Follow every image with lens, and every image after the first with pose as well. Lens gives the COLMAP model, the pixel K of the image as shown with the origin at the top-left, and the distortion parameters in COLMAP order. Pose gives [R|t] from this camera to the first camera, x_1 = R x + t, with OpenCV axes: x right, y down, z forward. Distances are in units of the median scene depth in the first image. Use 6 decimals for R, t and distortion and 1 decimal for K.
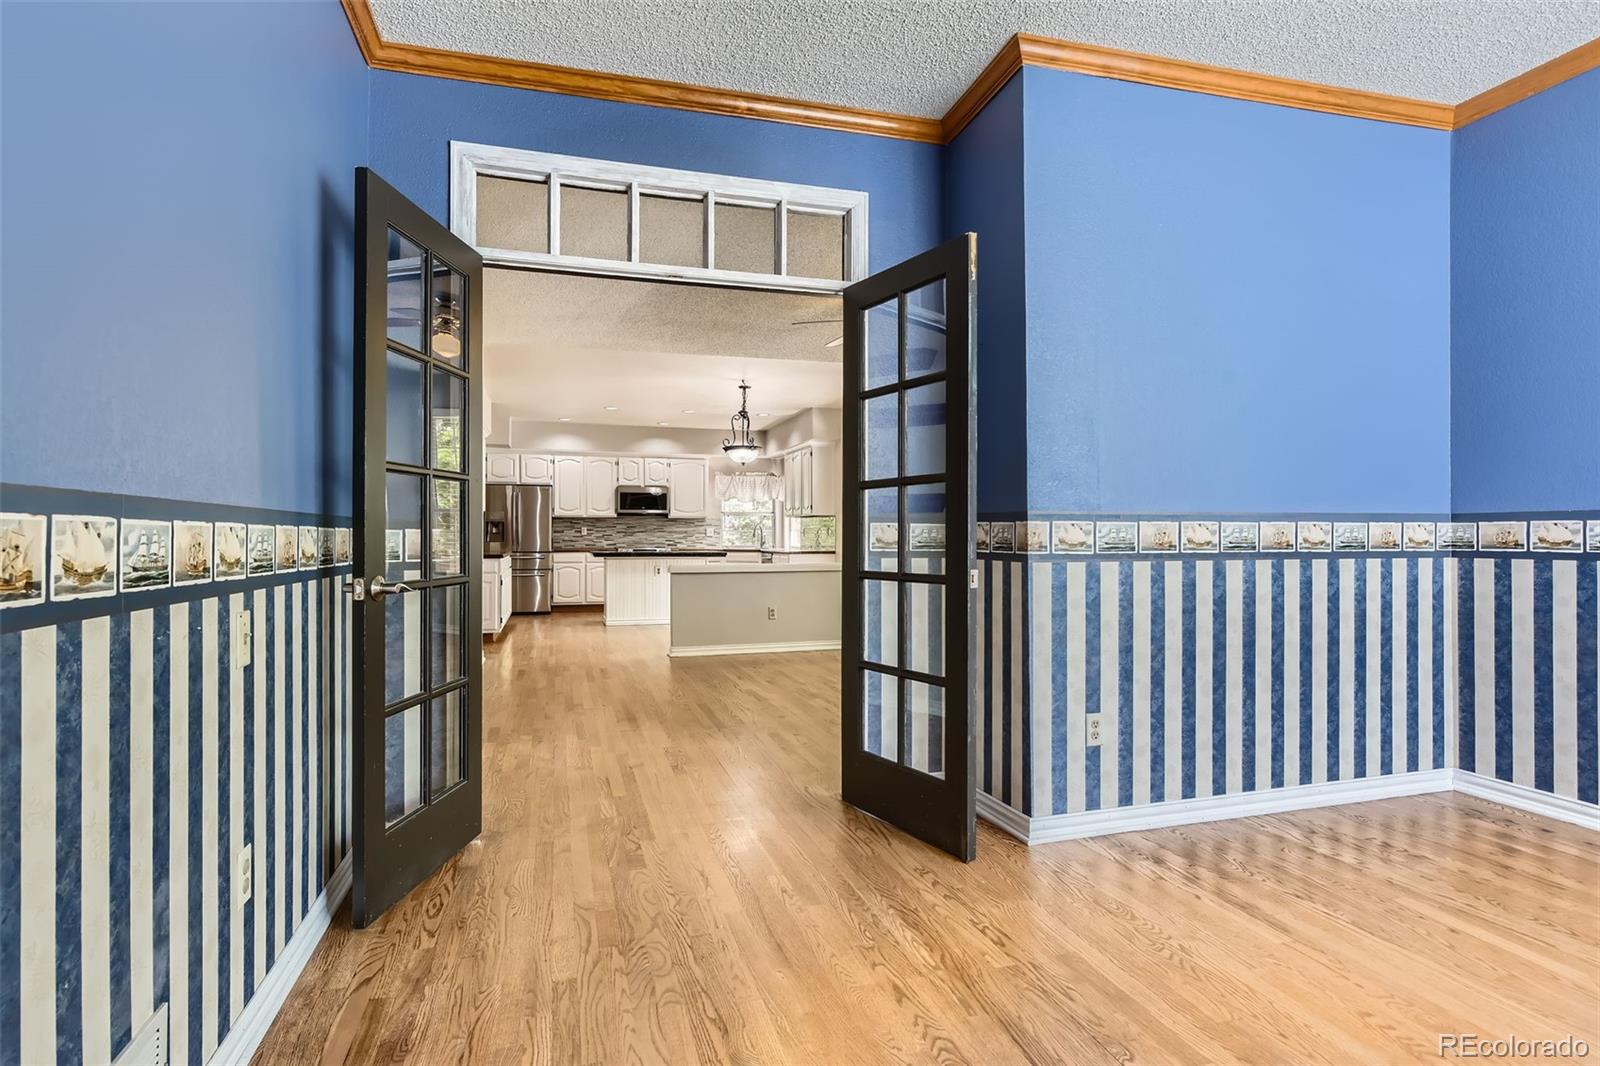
lens RADIAL K [[834.6, 0, 797.5], [0, 834.6, 532.3], [0, 0, 1]] dist [0.003404, 0.001881]
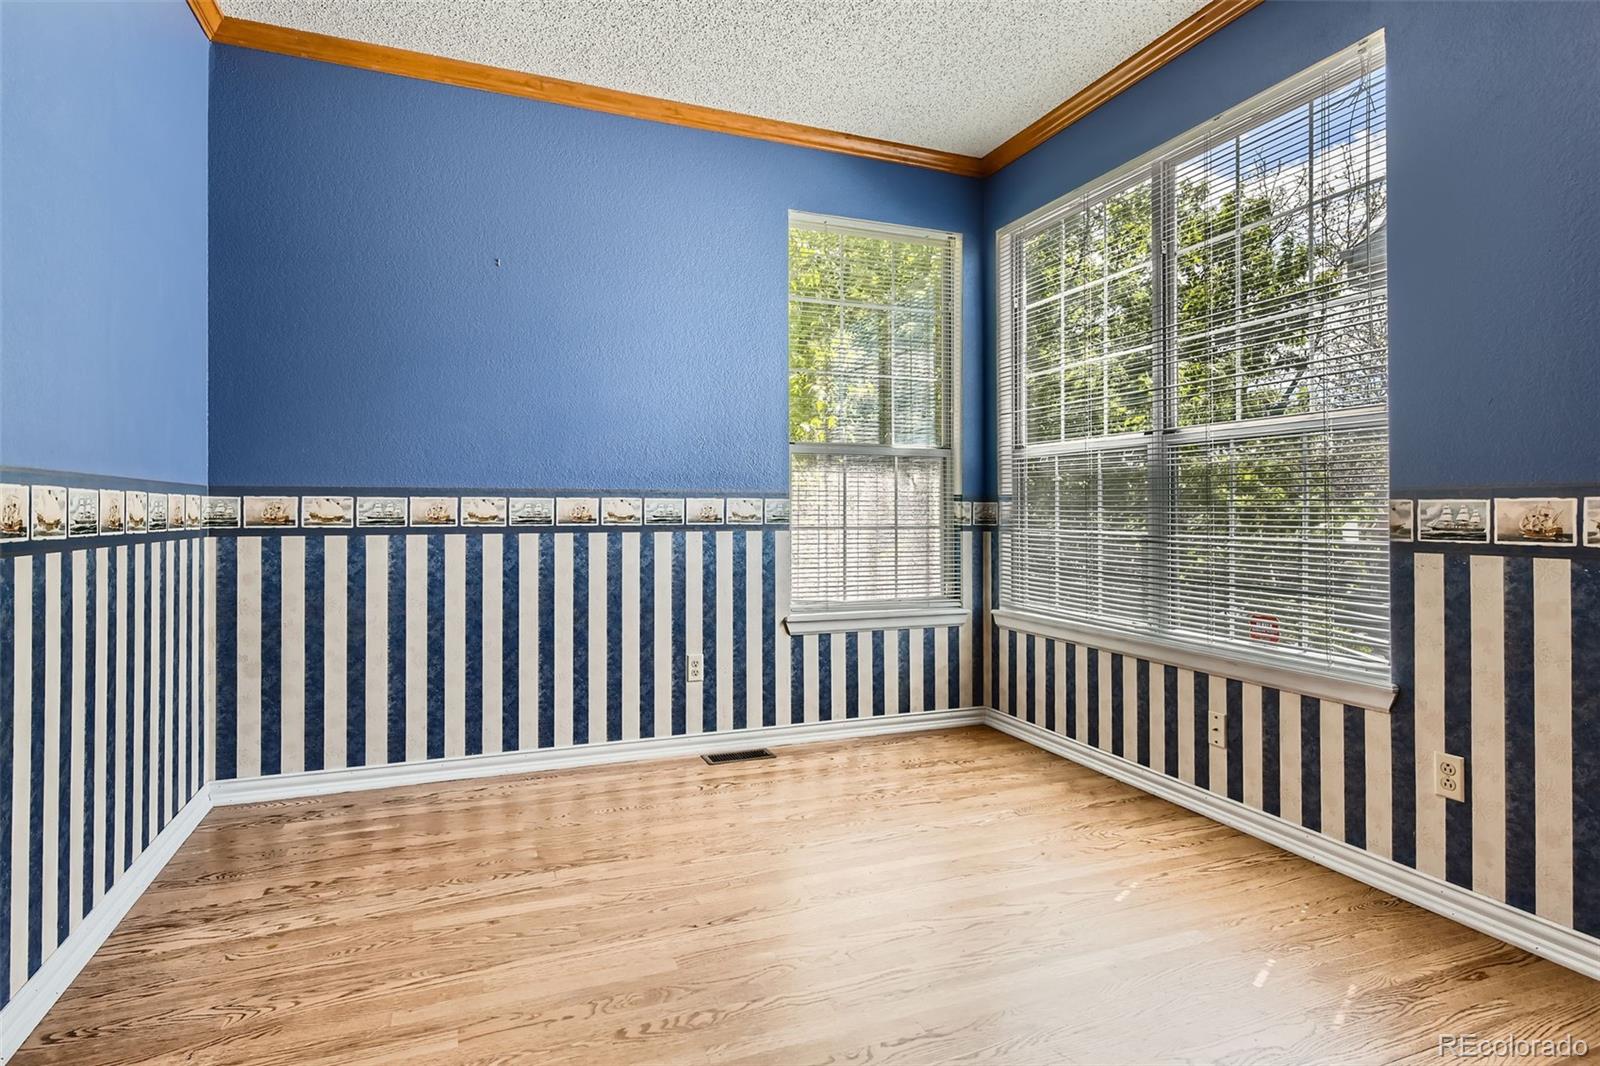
lens RADIAL K [[834.6, 0, 798.2], [0, 834.6, 527.4], [0, 0, 1]] dist [0.003404, 0.001881]
pose [[-0.105377, -0.010866, 0.994373, -0.148952], [-0.007064, 0.999923, 0.010178, 0.009186], [-0.994407, -0.005952, -0.105446, 0.565012]]
